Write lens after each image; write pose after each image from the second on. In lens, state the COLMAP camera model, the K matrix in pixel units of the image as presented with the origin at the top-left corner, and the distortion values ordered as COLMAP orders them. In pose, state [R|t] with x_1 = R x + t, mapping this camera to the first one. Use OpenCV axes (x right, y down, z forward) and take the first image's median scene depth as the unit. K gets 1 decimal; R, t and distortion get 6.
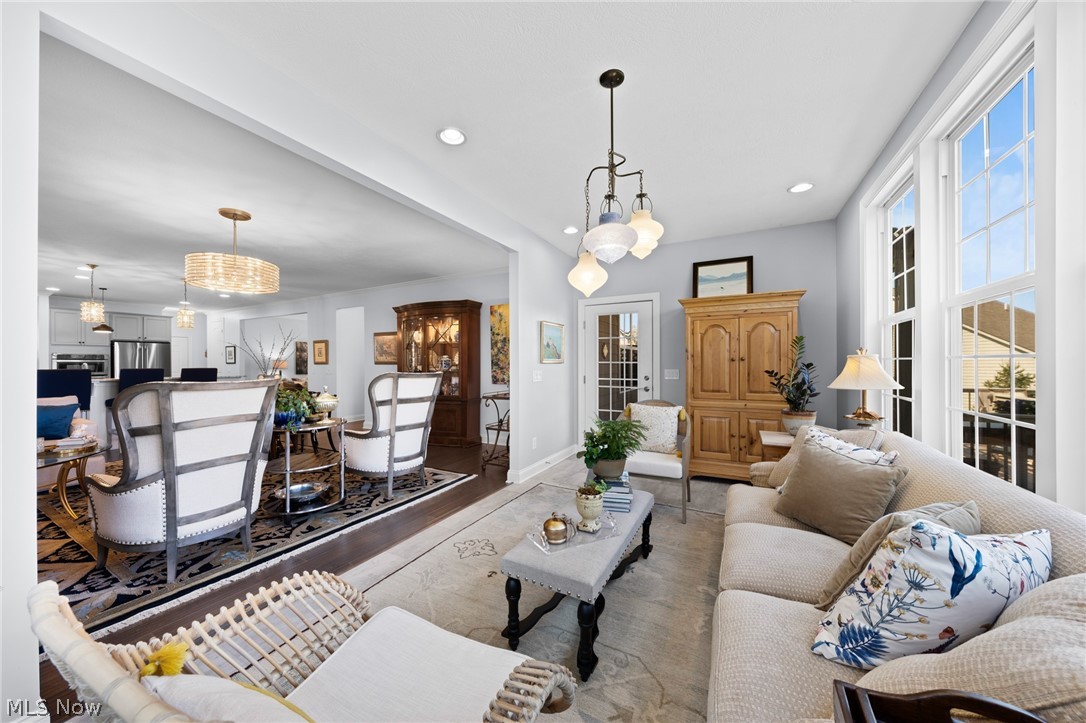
lens RADIAL K [[366.7, 0, 540.8], [0, 366.7, 364.6], [0, 0, 1]] dist [0.000406, -0.000012]
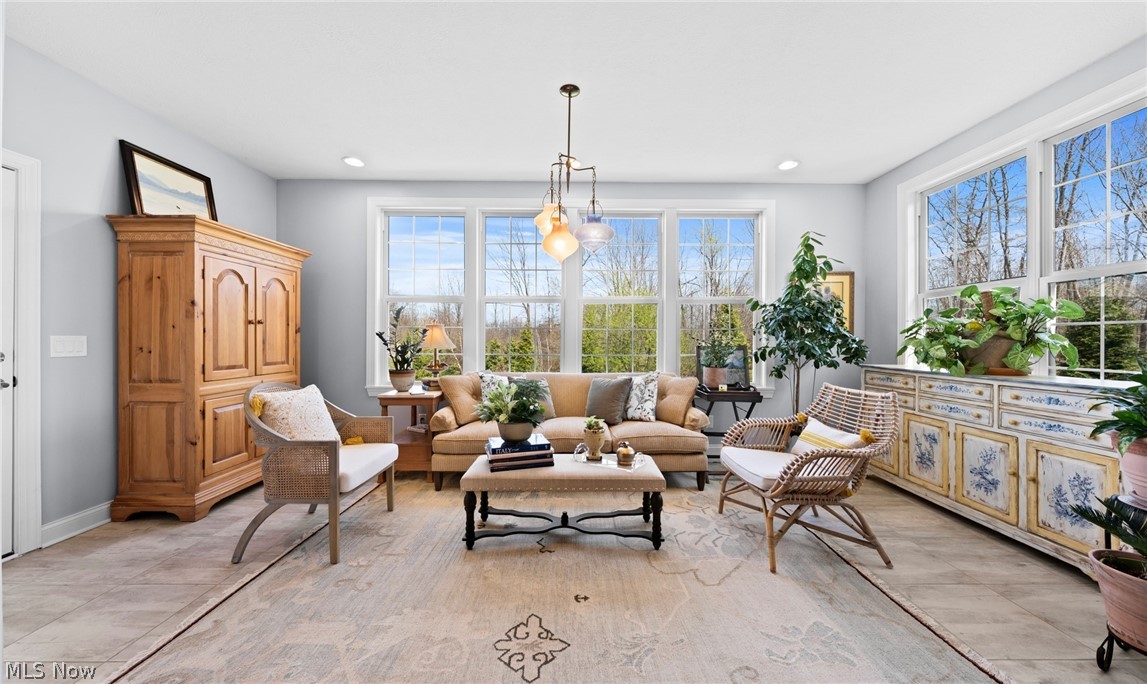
lens RADIAL K [[396.5, 0, 577.3], [0, 396.5, 338.5], [0, 0, 1]] dist [-0.000229, -0.000009]
pose [[-0.471818, -0.001421, 0.881695, -0.426396], [-0.002887, 0.999996, 0.000067, 0.015014], [-0.881691, -0.002514, -0.471820, 0.695593]]
